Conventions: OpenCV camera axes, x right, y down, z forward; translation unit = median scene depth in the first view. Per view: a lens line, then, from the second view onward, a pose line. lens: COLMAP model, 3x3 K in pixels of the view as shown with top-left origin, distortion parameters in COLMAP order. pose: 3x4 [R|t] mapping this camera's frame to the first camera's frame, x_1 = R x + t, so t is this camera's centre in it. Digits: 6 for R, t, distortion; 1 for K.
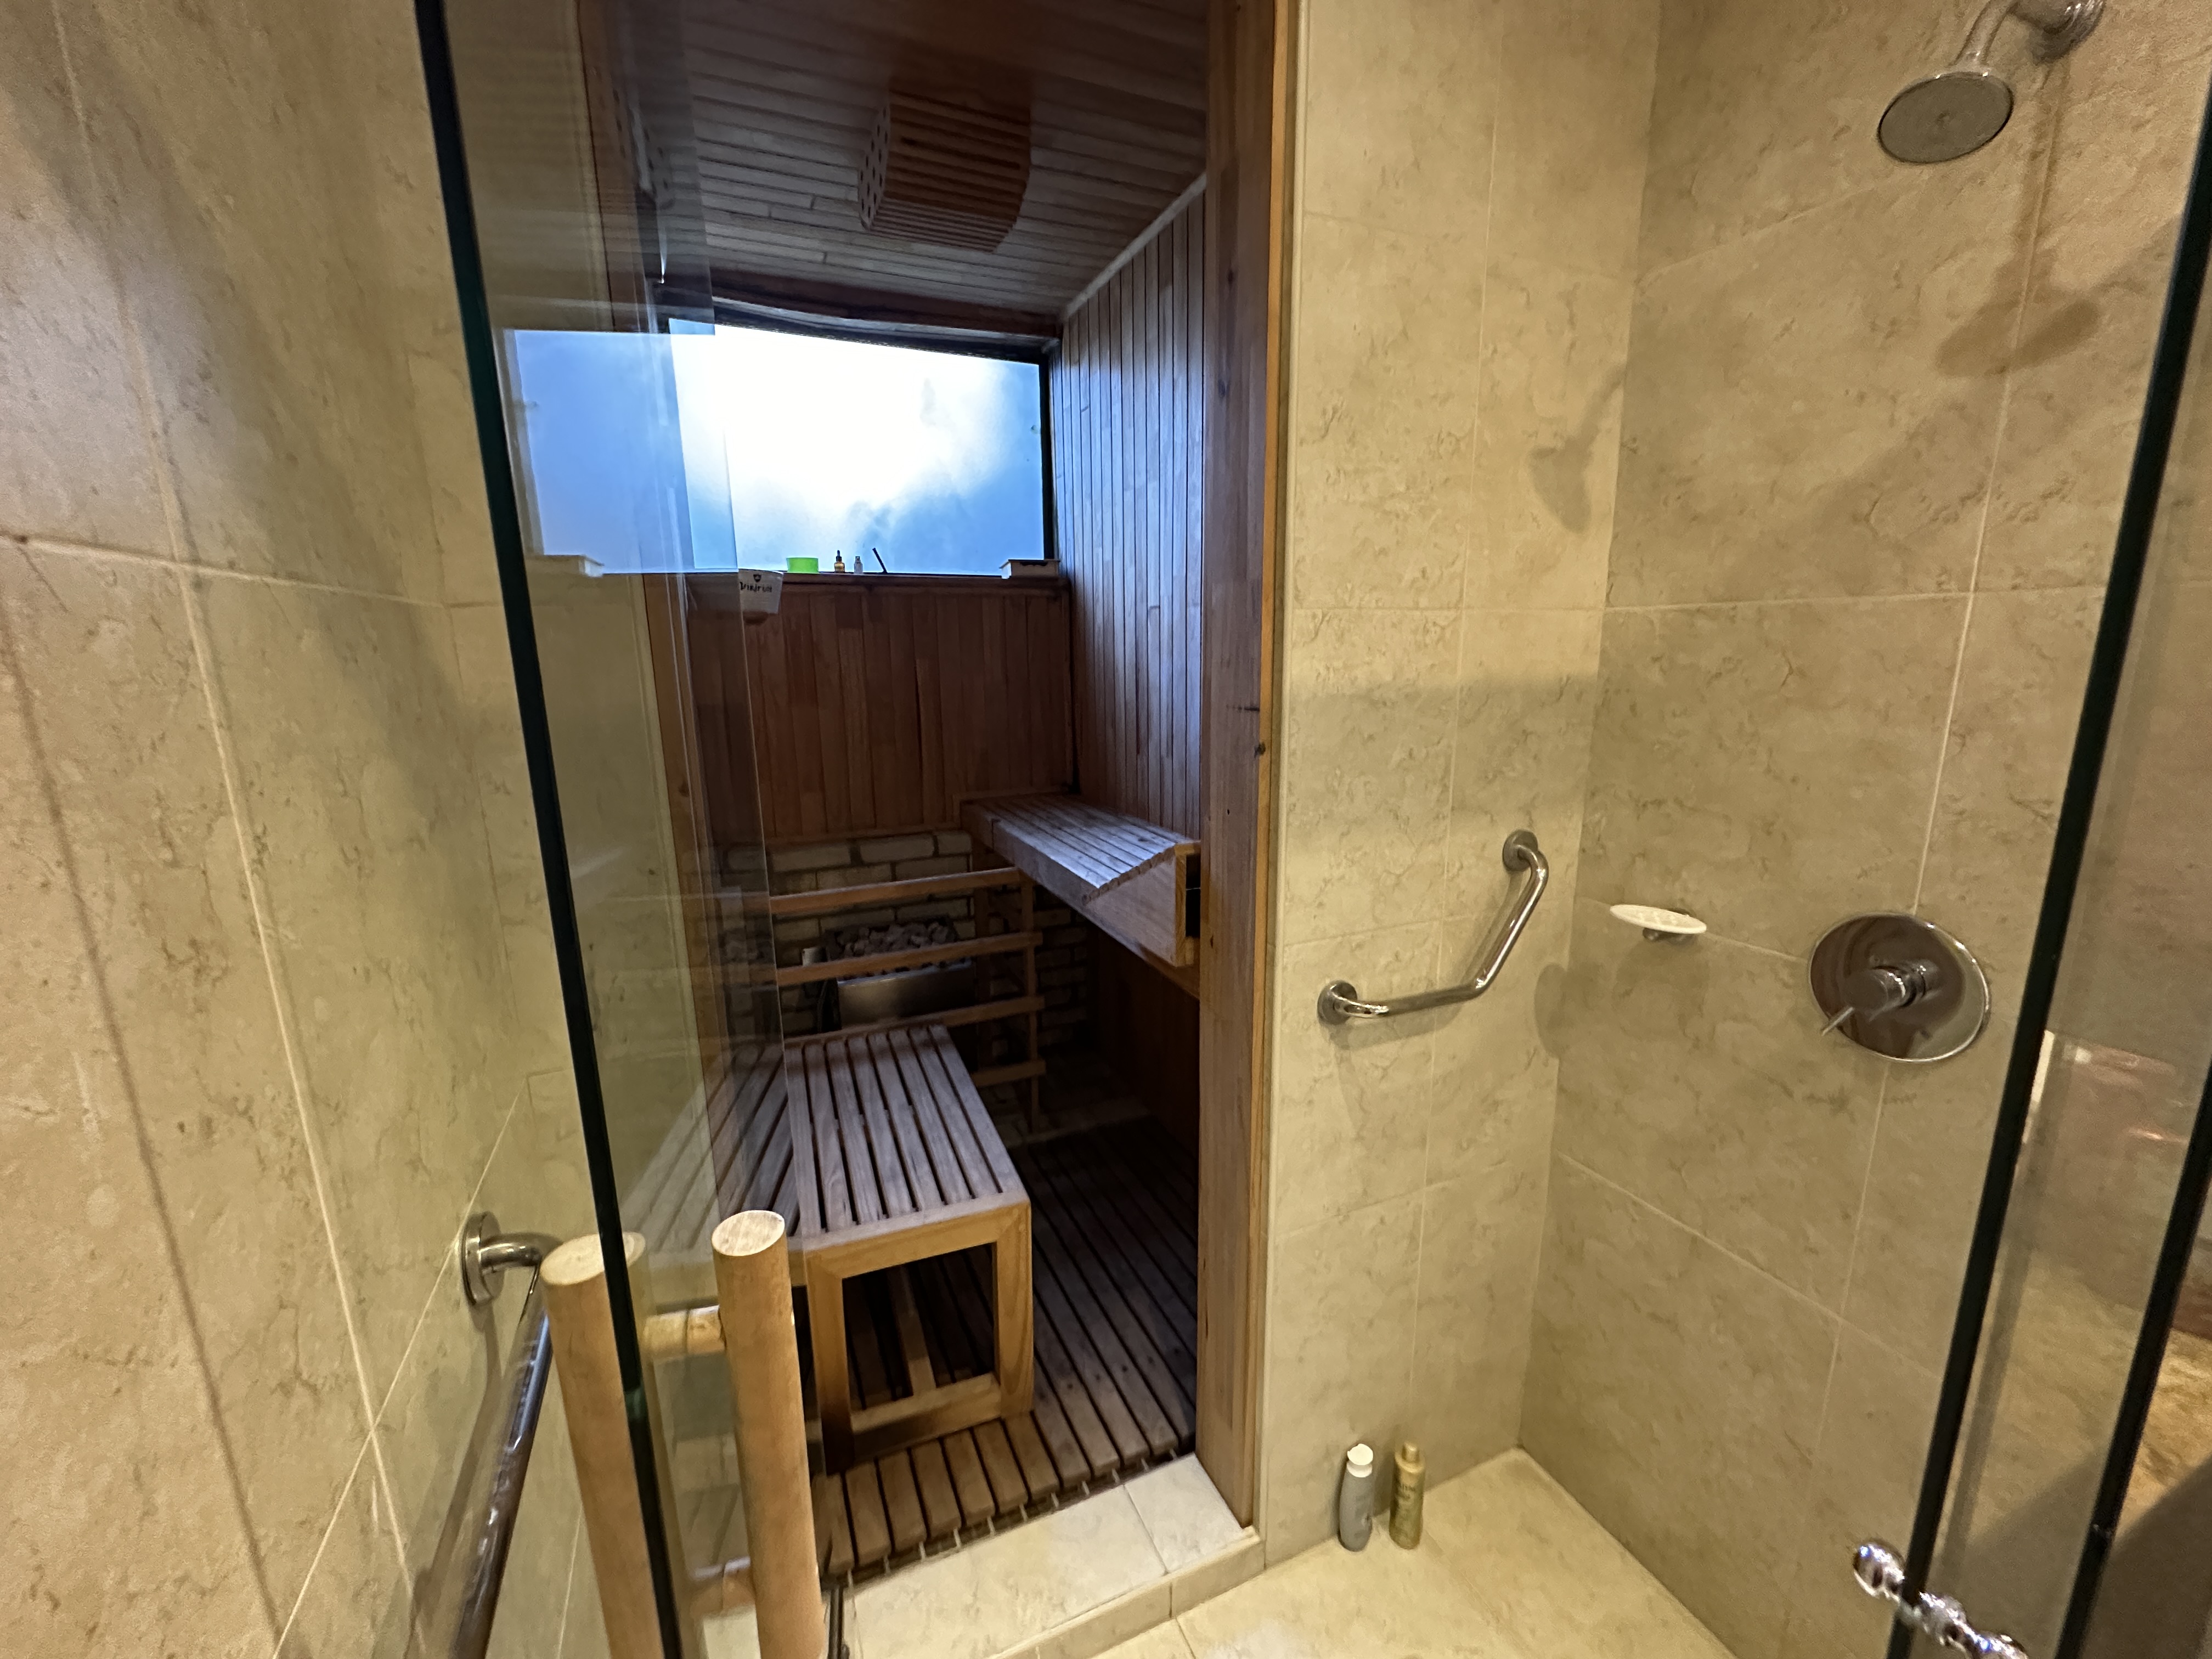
lens RADIAL K [[883.4, 0, 1106.1], [0, 883.4, 831.6], [0, 0, 1]] dist [0.001061, -0.000298]
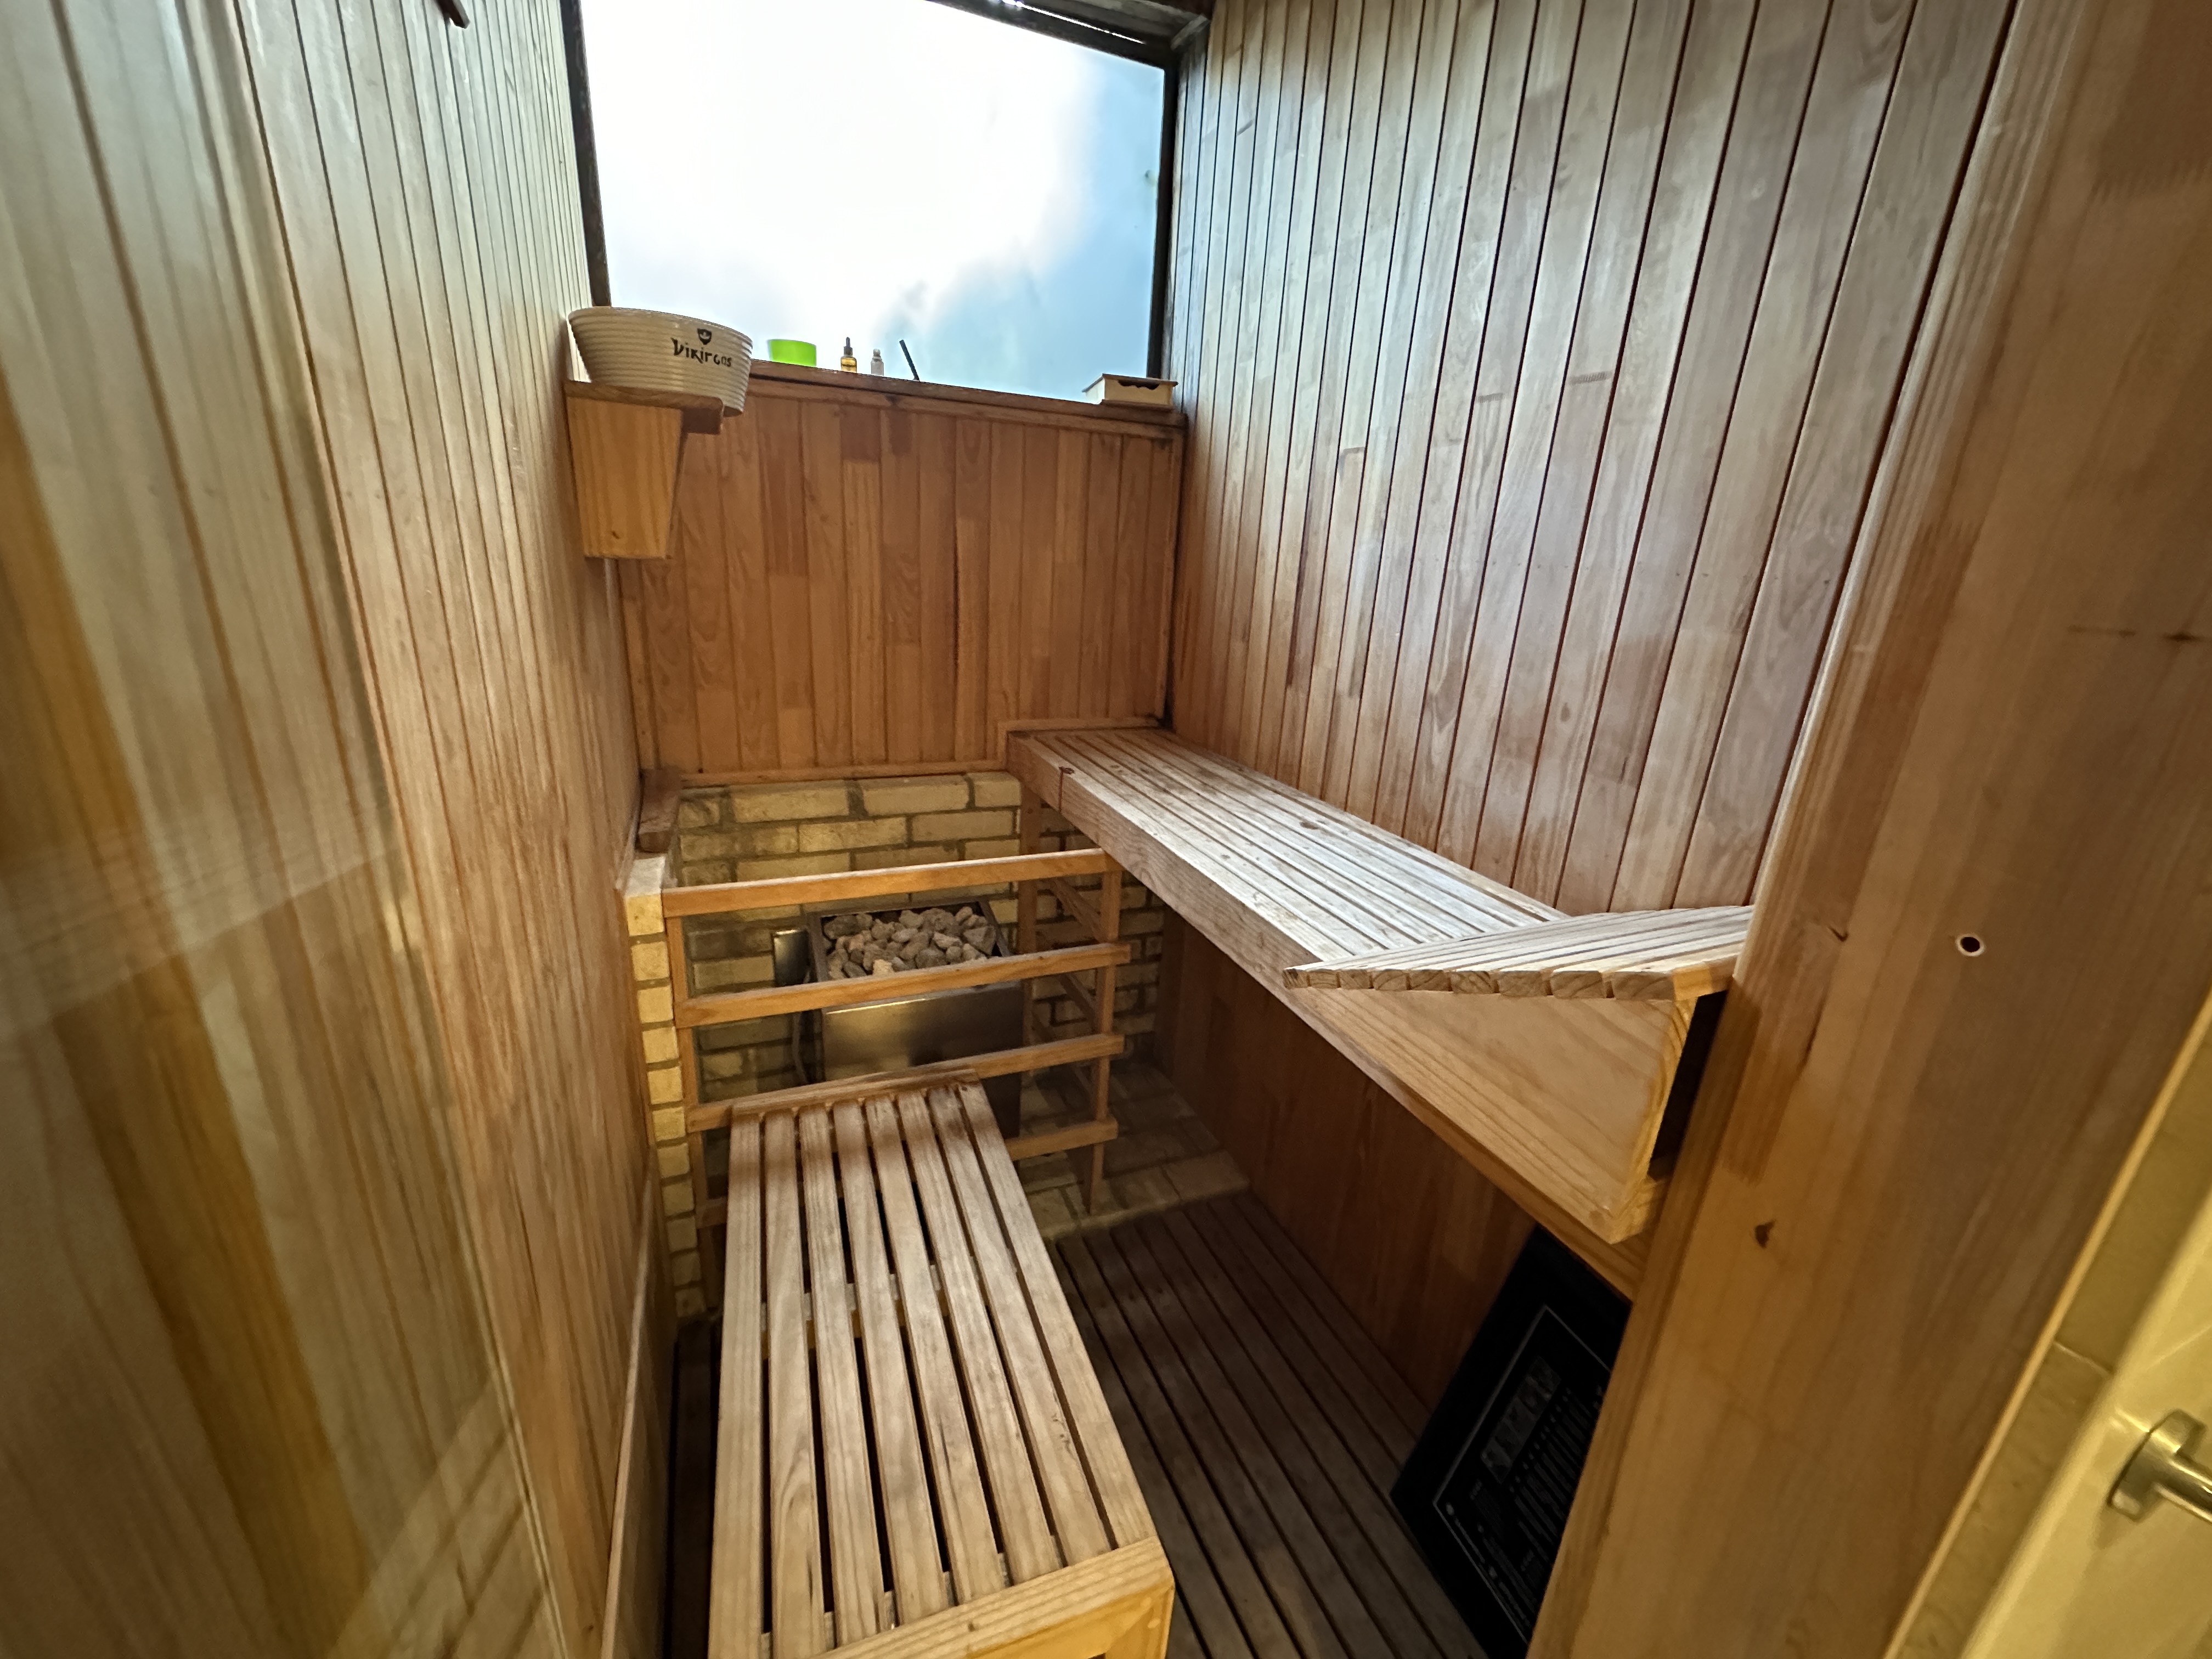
lens RADIAL K [[883.4, 0, 1105.1], [0, 883.4, 830.5], [0, 0, 1]] dist [0.001061, -0.000298]
pose [[0.997664, 0.068015, 0.006378, -0.099108], [-0.068310, 0.992276, 0.103545, -0.039123], [0.000714, -0.103739, 0.994604, 0.334216]]
